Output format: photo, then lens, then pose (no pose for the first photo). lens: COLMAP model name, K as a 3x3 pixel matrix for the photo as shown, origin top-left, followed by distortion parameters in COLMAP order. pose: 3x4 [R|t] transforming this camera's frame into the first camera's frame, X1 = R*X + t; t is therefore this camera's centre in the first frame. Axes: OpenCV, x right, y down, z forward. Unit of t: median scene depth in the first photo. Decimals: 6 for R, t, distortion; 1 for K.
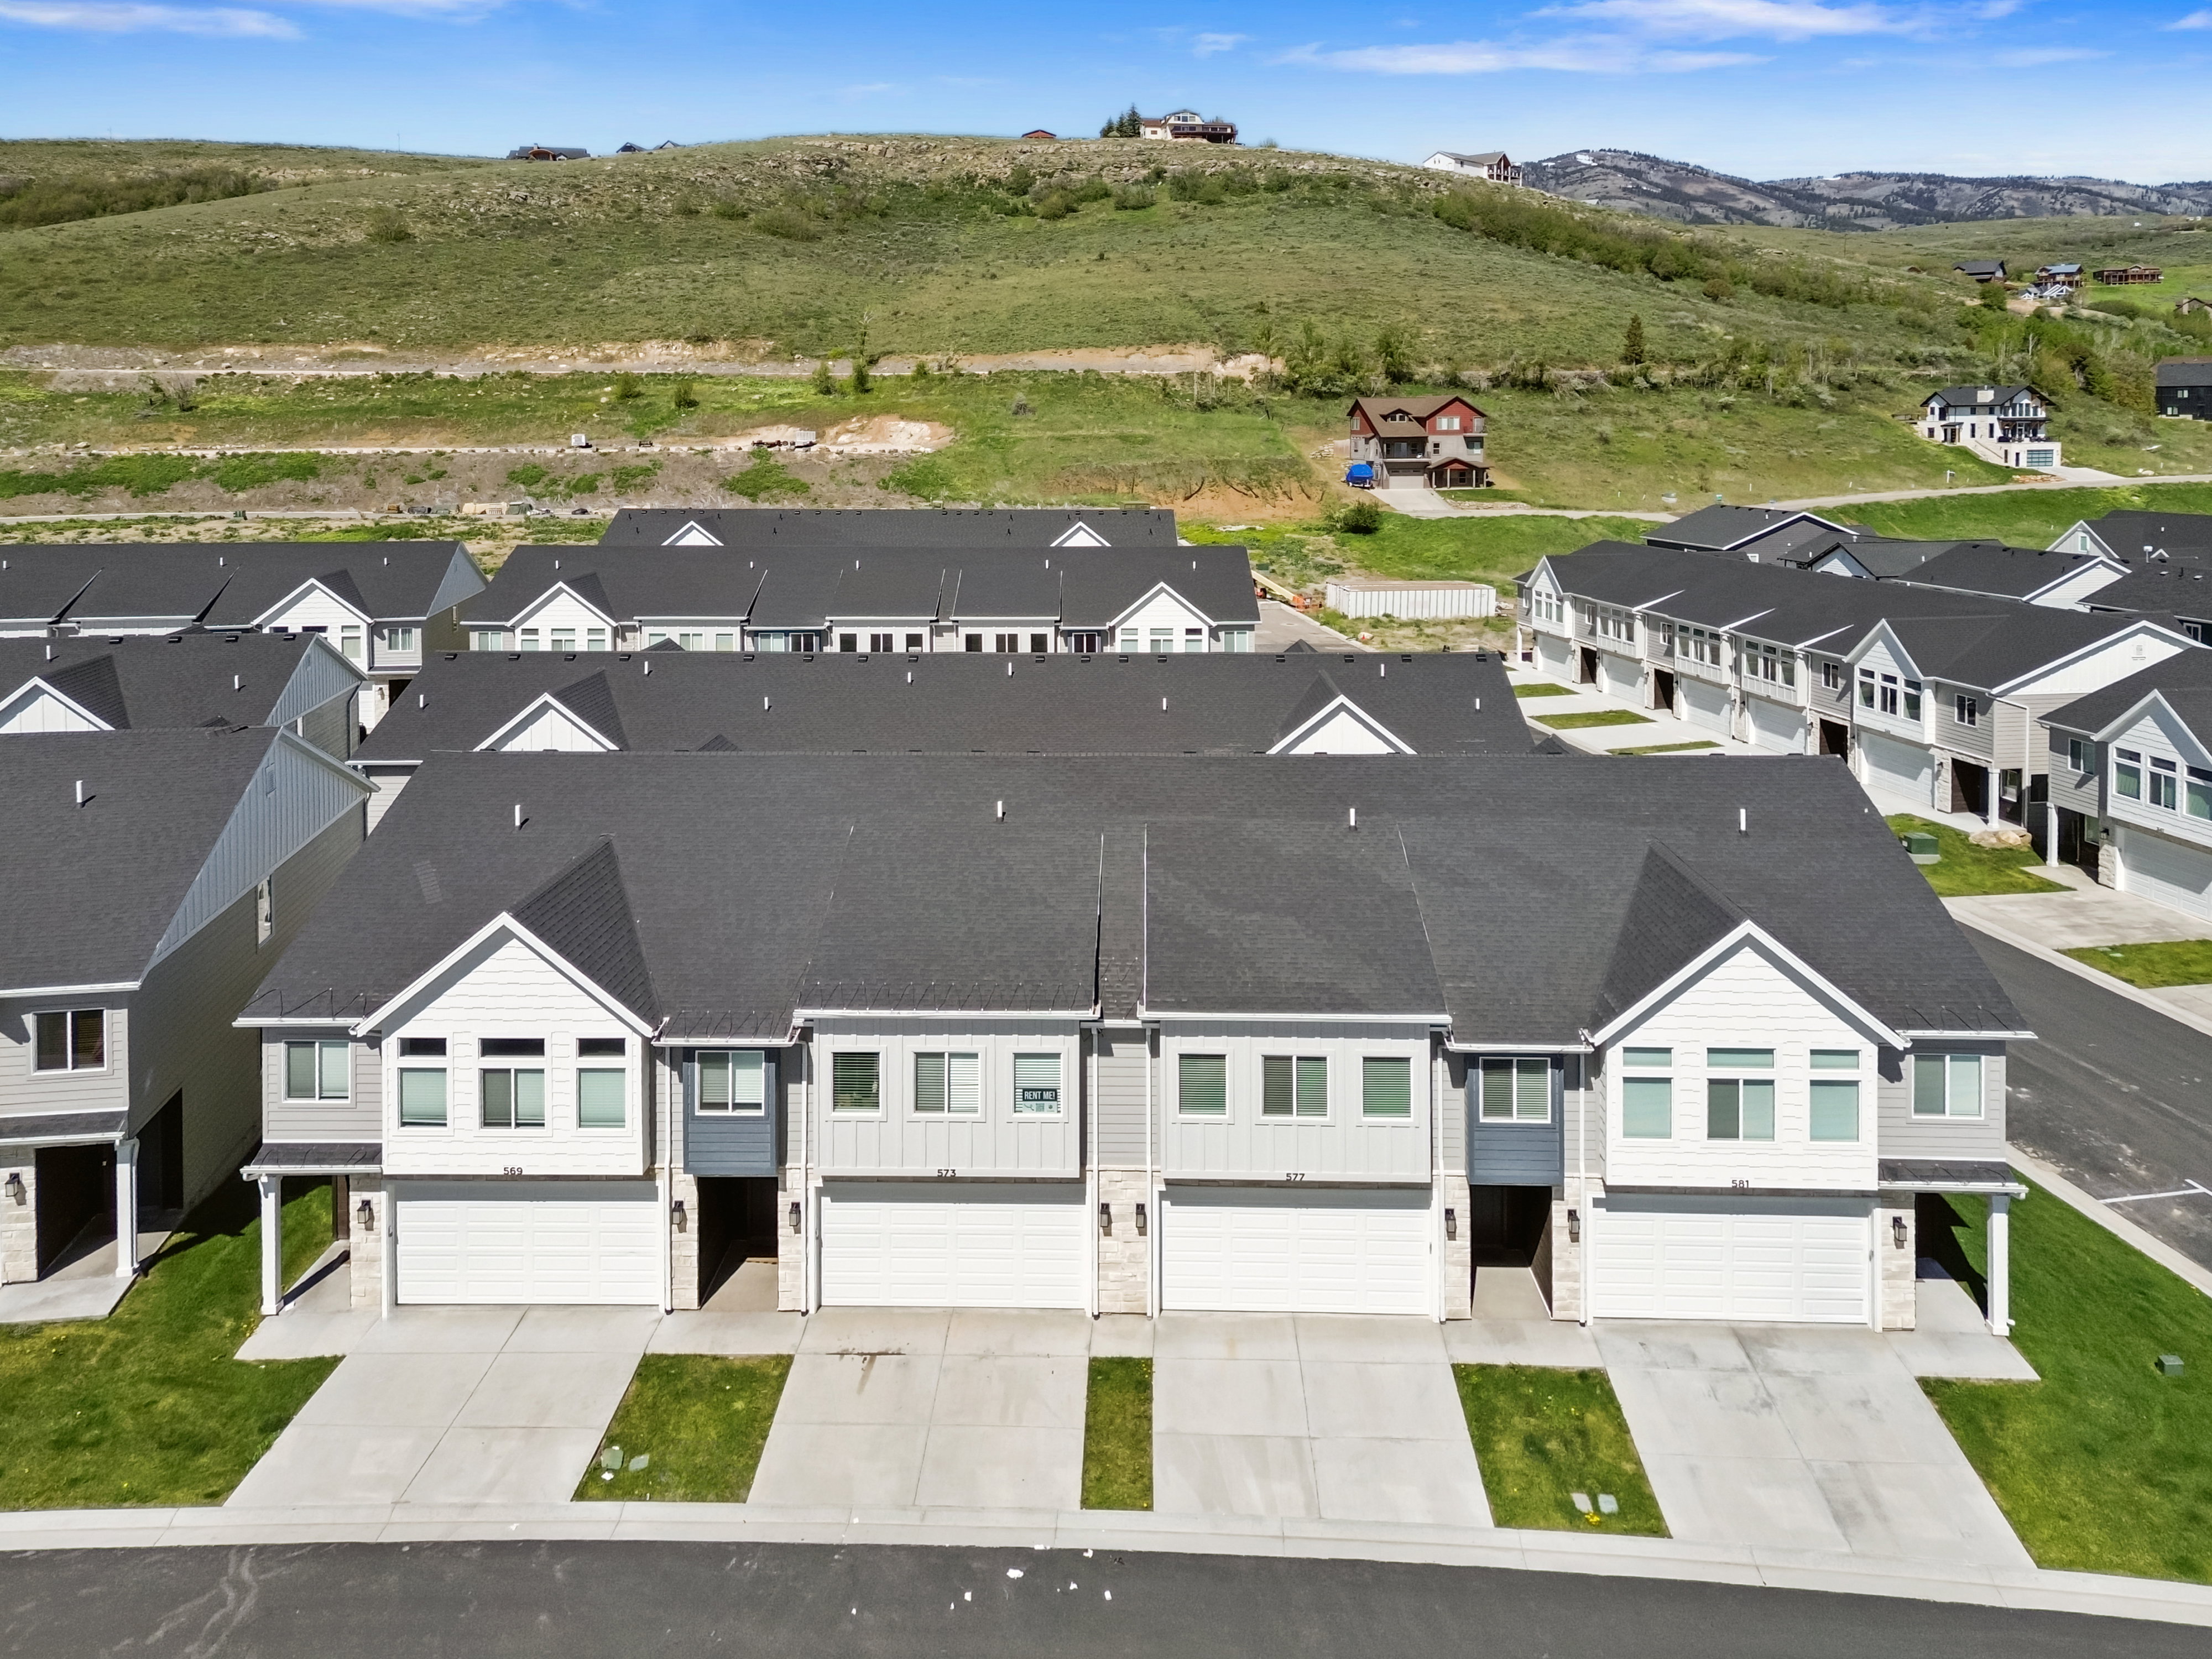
lens RADIAL K [[1520.2, 0, 1139.8], [0, 1520.2, 839.0], [0, 0, 1]] dist [0.054884, -0.038066]
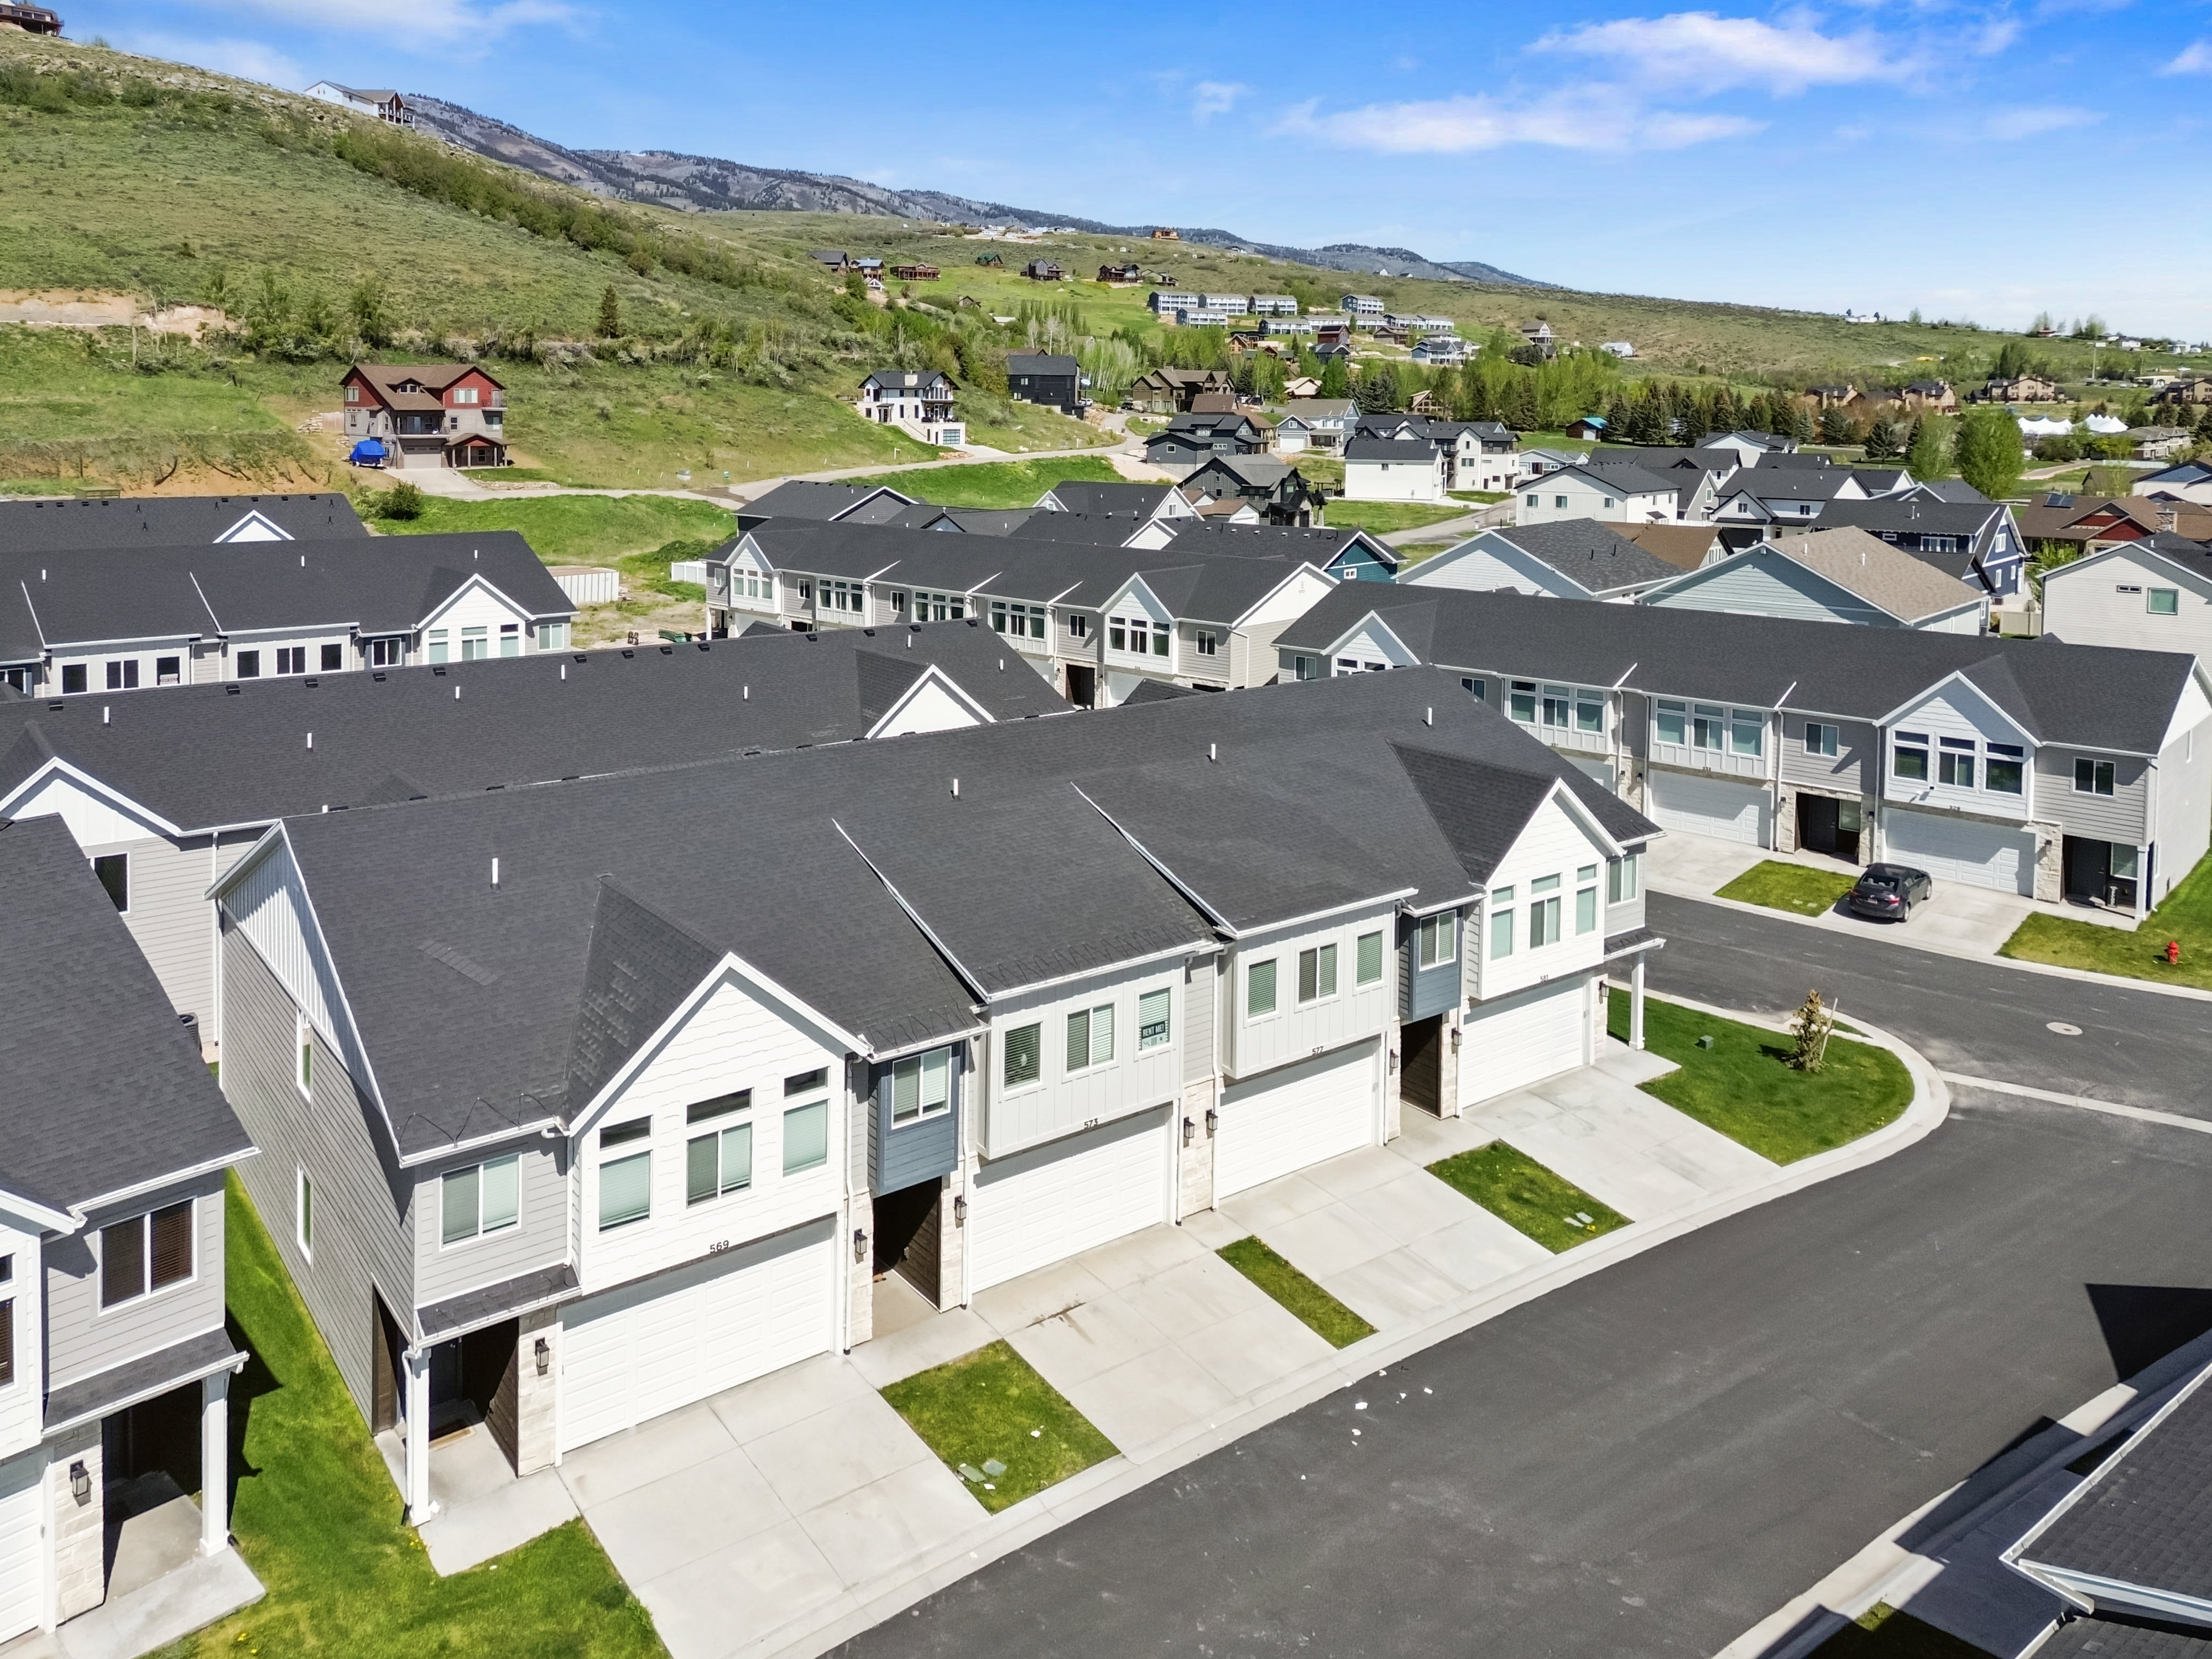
lens RADIAL K [[1564.7, 0, 1104.3], [0, 1564.7, 896.7], [0, 0, 1]] dist [0.047239, -0.026764]
pose [[0.788984, -0.180049, 0.587441, -0.108100], [0.155935, 0.983474, 0.091998, -0.004794], [-0.594297, 0.019018, 0.804021, 0.019095]]
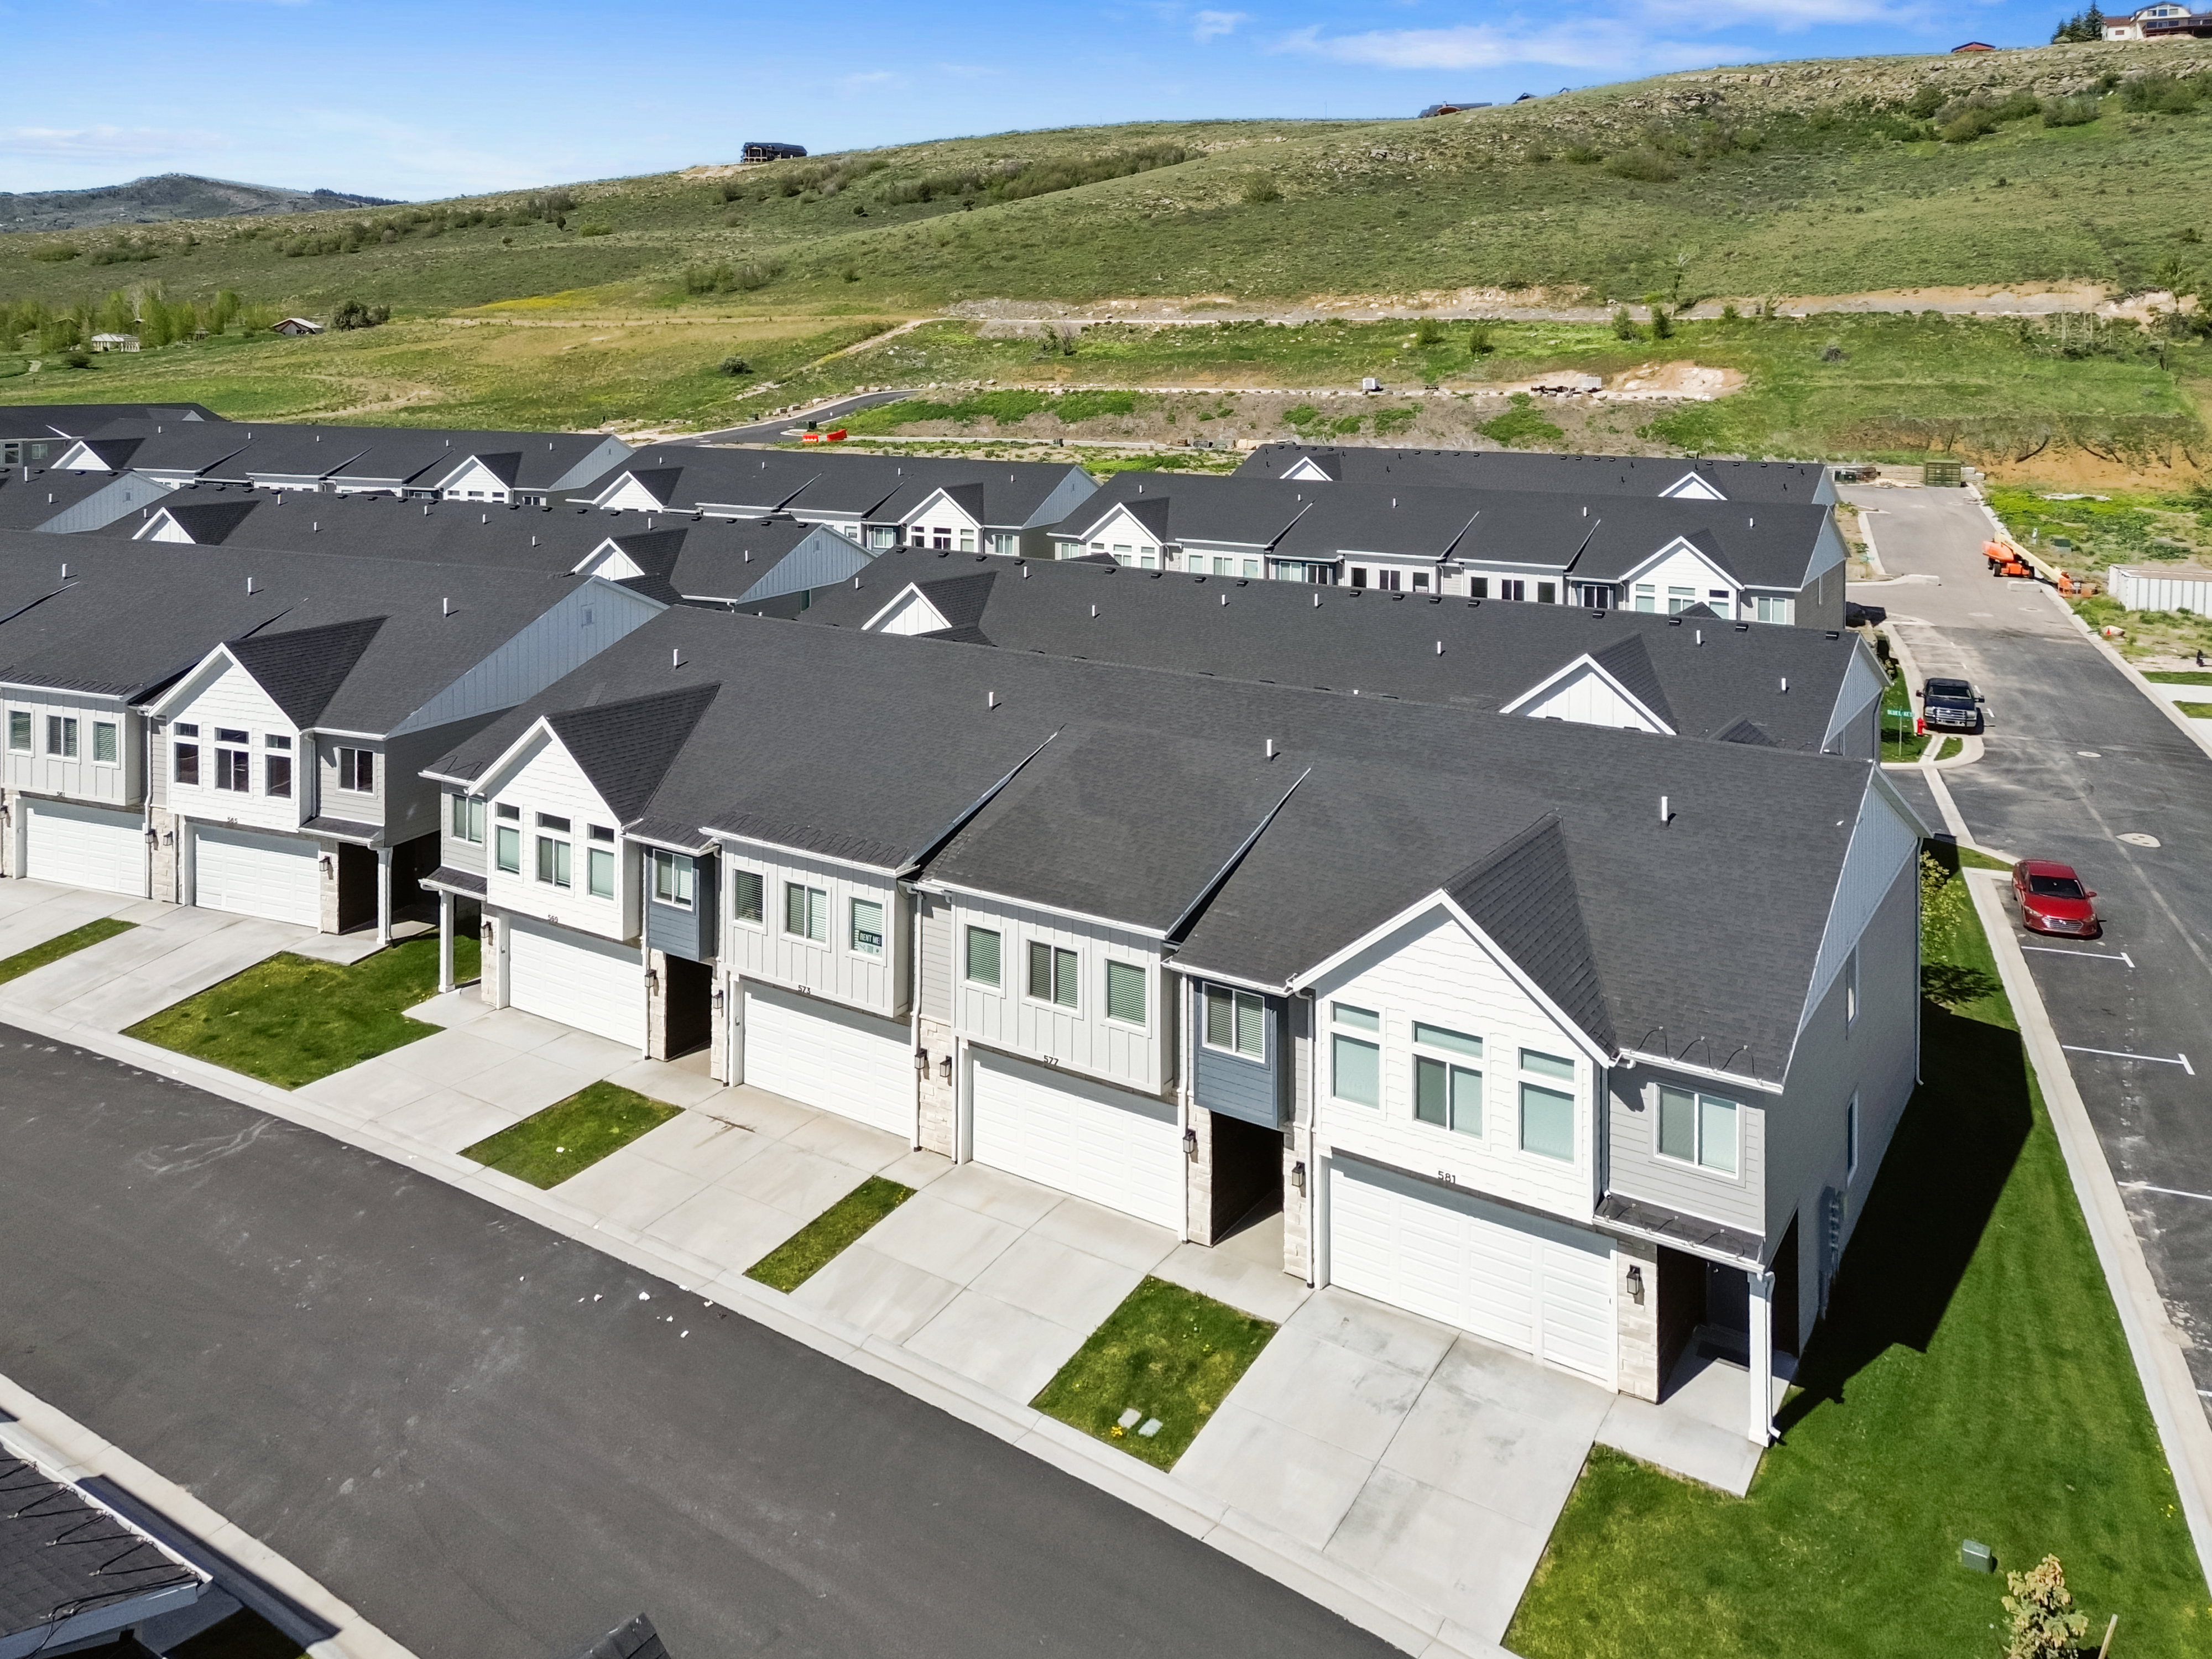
lens RADIAL K [[1578.1, 0, 1239.3], [0, 1578.1, 799.9], [0, 0, 1]] dist [0.059184, -0.065860]
pose [[0.864361, 0.146062, -0.481193, 0.108306], [-0.147435, 0.988445, 0.035197, -0.002363], [0.480774, 0.040521, 0.875908, 0.014182]]
